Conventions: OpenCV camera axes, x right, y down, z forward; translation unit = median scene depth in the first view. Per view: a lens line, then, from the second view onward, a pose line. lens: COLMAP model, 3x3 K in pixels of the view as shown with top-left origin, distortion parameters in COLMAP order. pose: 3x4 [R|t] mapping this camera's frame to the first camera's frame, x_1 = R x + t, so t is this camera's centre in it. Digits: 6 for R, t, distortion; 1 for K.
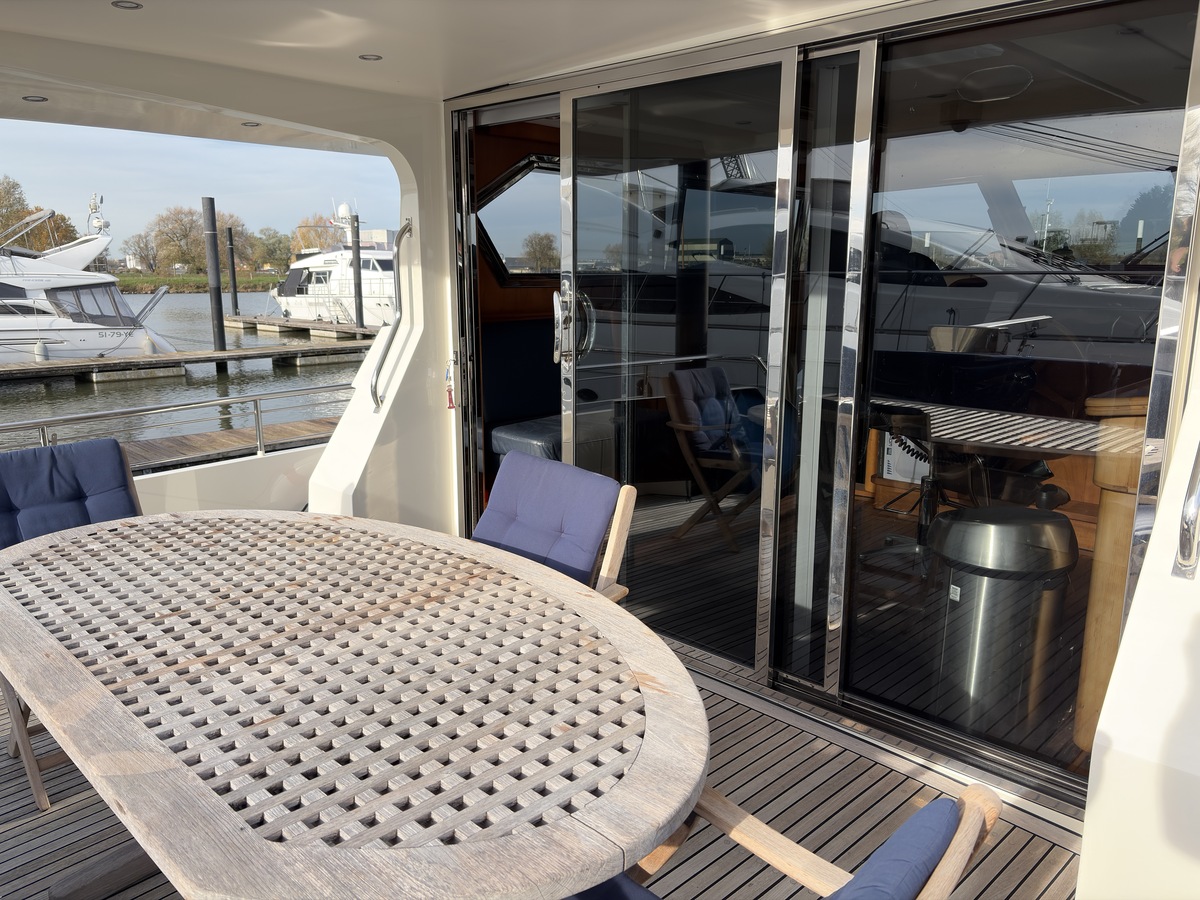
lens RADIAL K [[887.6, 0, 600.0], [0, 887.6, 450.0], [0, 0, 1]] dist [0.005100, -0.002257]
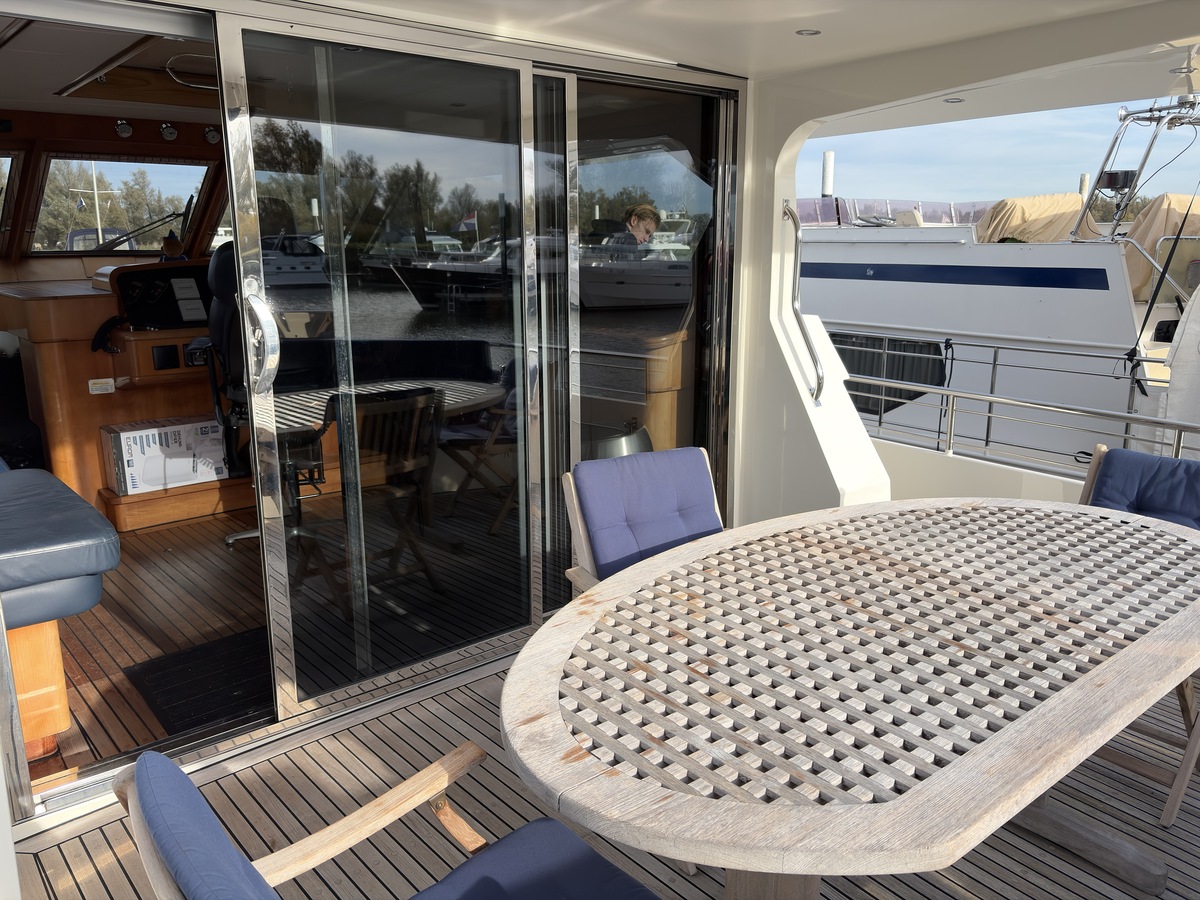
lens RADIAL K [[887.6, 0, 600.0], [0, 887.6, 450.0], [0, 0, 1]] dist [0.005100, -0.002257]
pose [[0.109701, -0.207896, 0.971980, -1.068499], [0.216824, 0.959337, 0.180720, -0.187253], [-0.970027, 0.190923, 0.150316, 0.943444]]
